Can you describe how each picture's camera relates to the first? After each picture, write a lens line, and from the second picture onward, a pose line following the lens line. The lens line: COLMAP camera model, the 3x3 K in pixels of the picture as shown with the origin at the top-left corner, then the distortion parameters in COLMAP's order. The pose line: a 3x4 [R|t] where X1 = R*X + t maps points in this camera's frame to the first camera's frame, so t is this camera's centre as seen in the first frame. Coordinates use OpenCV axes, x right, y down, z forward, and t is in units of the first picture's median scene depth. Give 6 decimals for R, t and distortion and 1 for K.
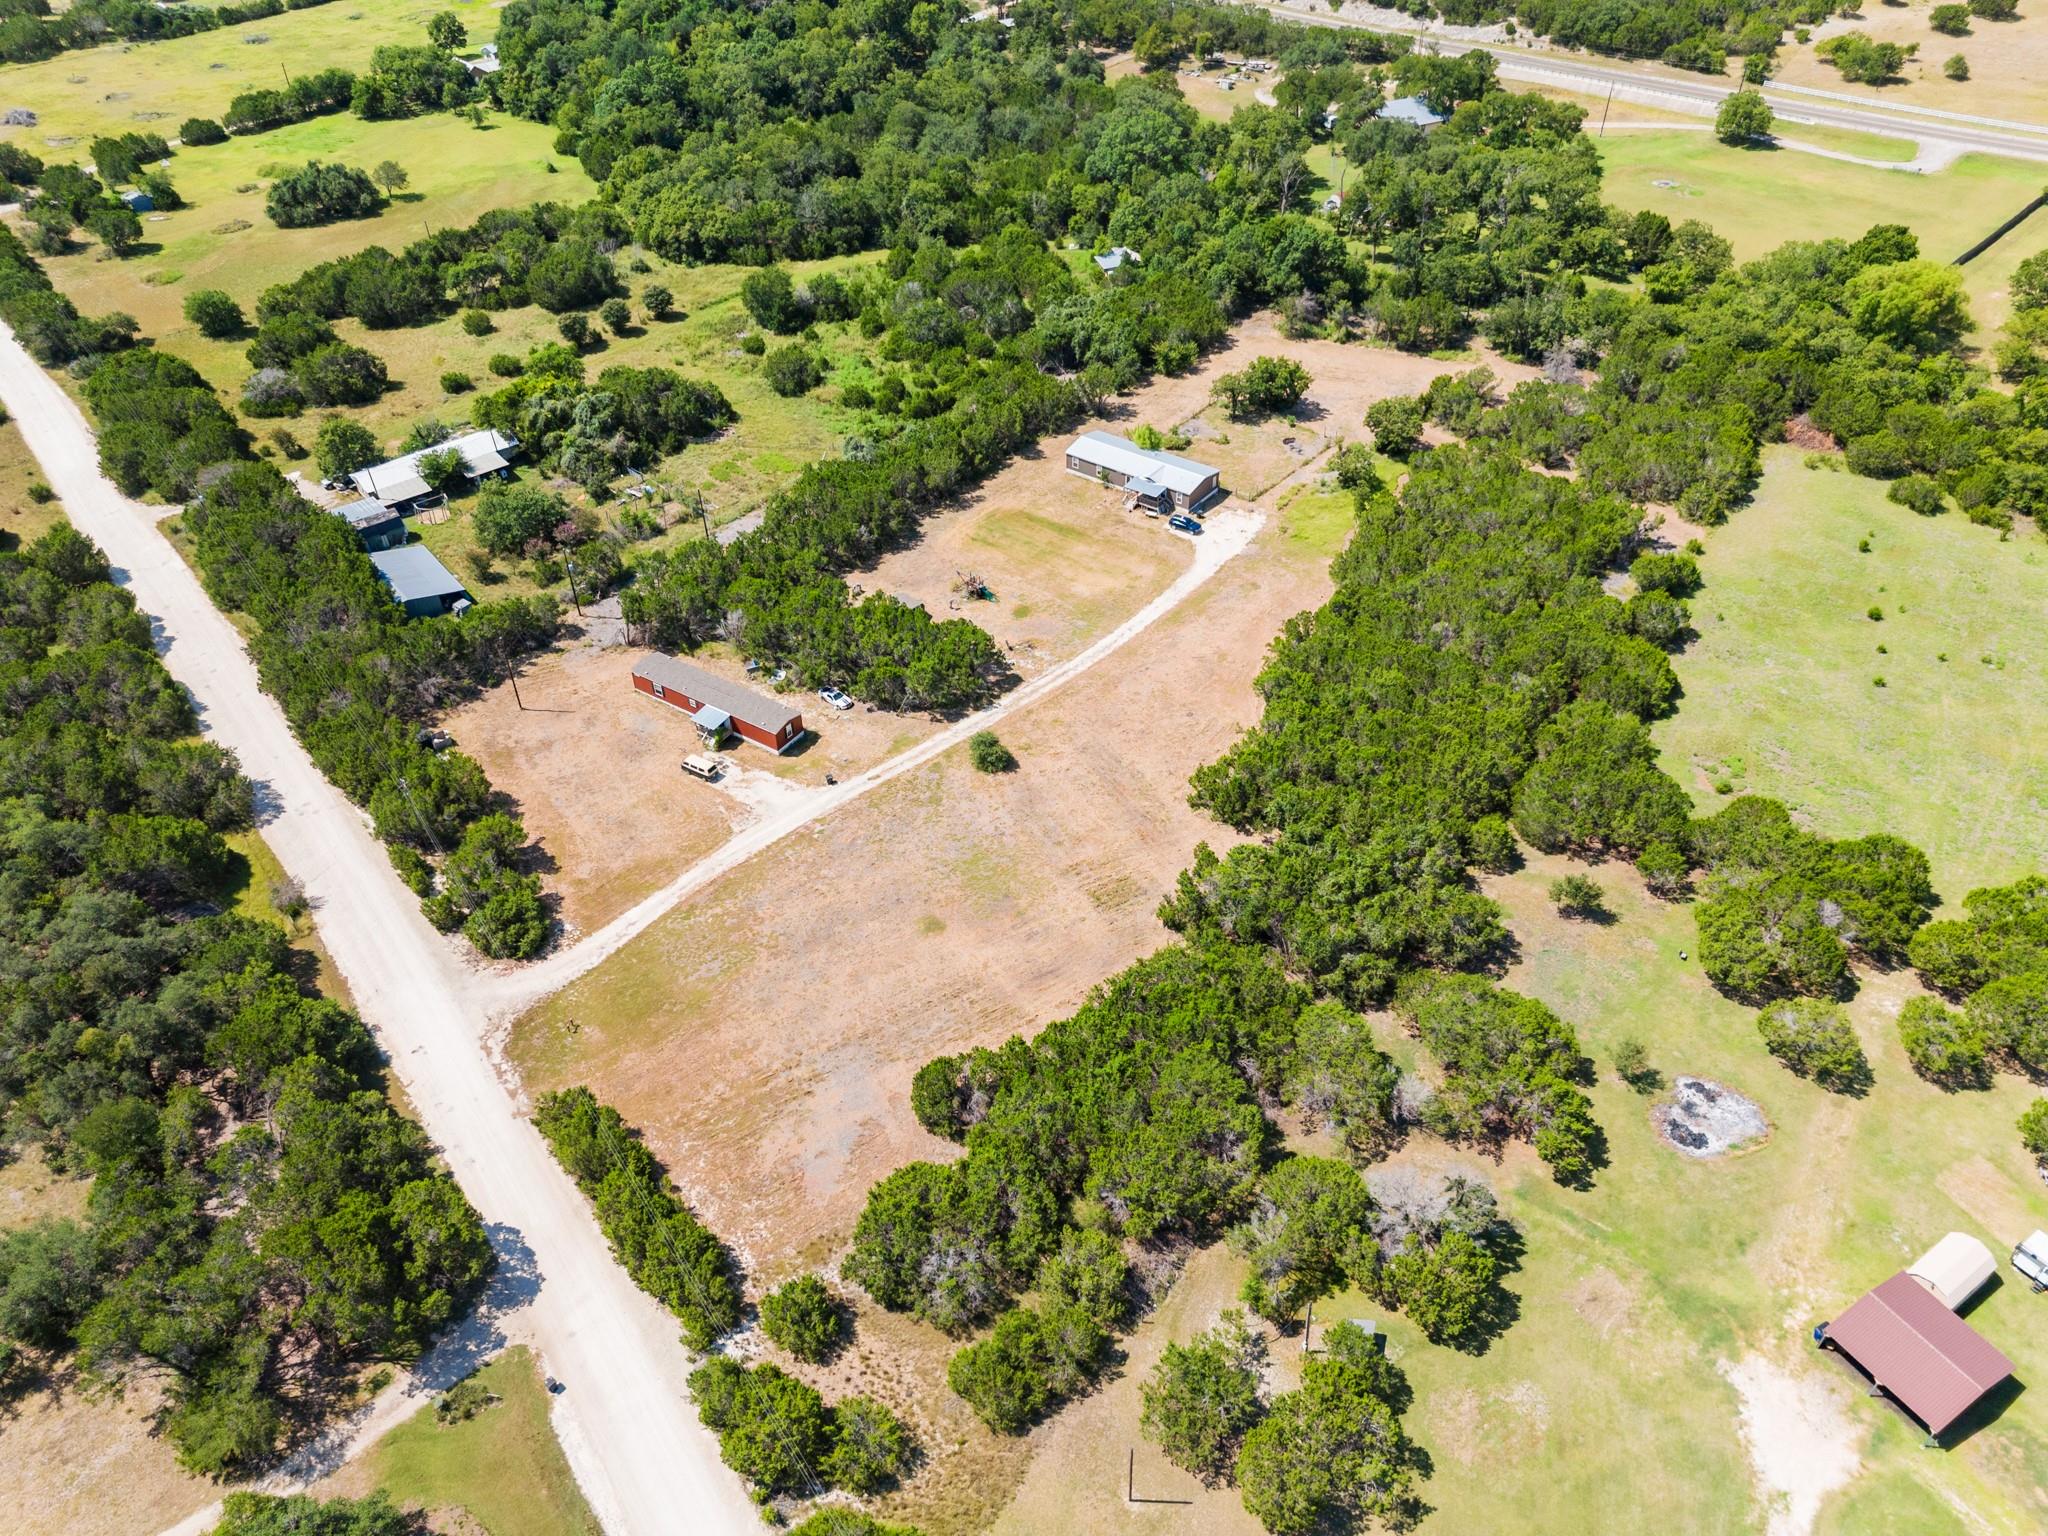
lens RADIAL K [[1507.9, 0, 1022.8], [0, 1507.9, 767.8], [0, 0, 1]] dist [0.071624, -0.069666]
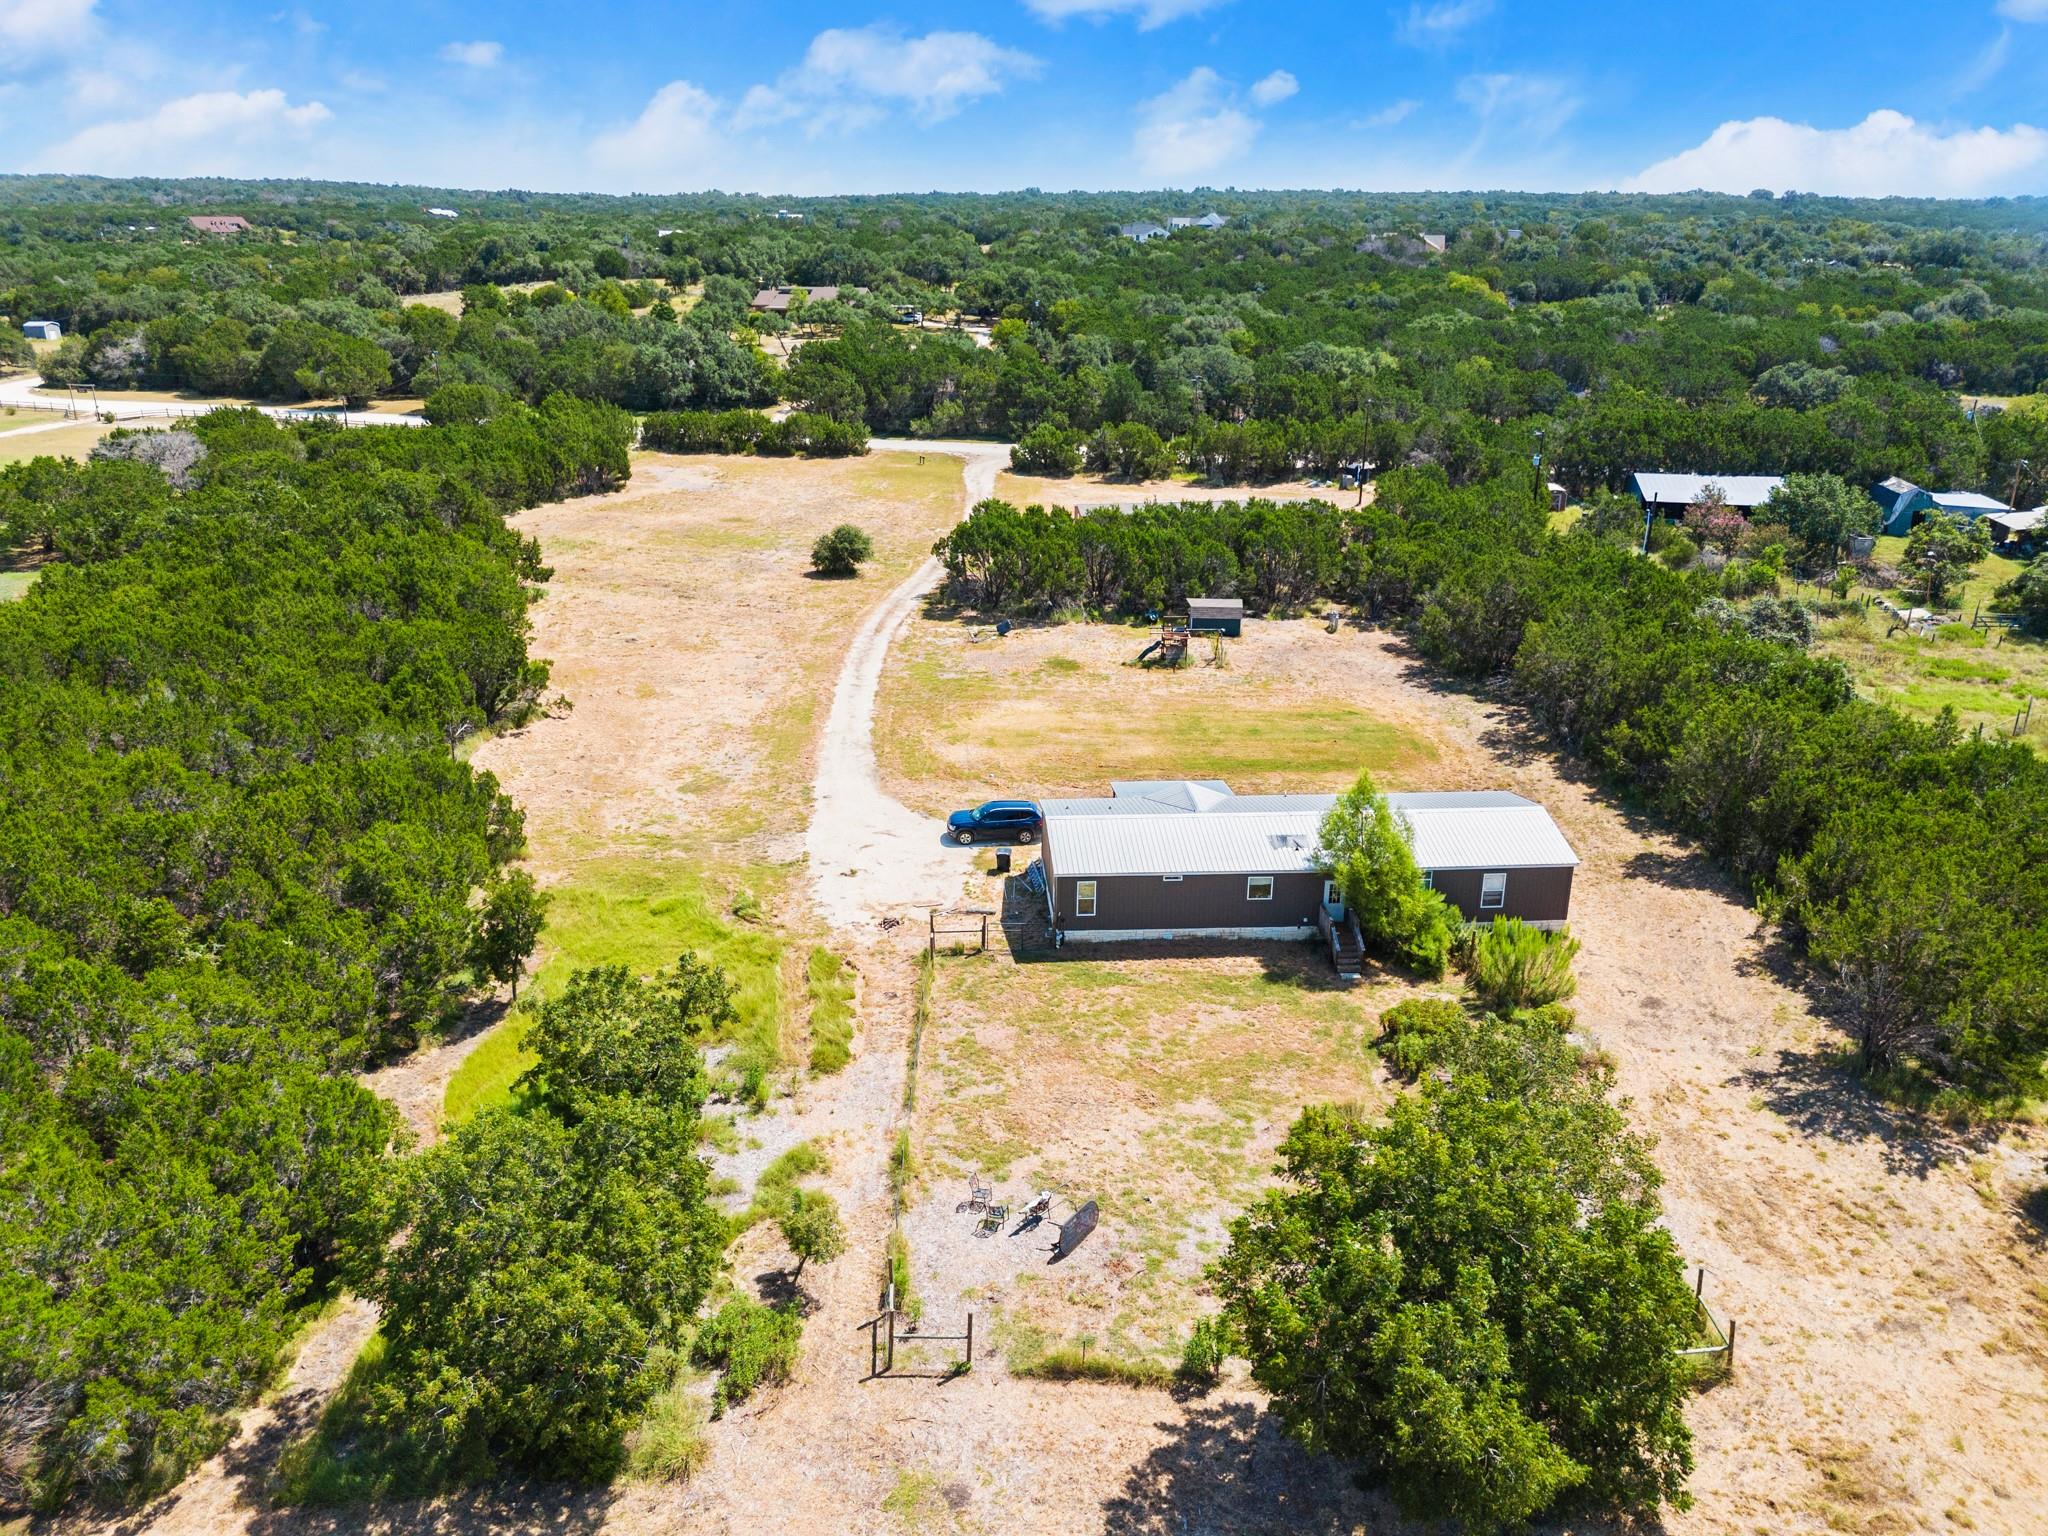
lens RADIAL K [[1507.9, 0, 1022.8], [0, 1507.9, 767.8], [0, 0, 1]] dist [0.071624, -0.069666]
pose [[-0.754012, 0.239740, -0.611548, 0.358863], [-0.411029, 0.554011, 0.723966, -0.484588], [0.512368, 0.797243, -0.319191, 1.271853]]
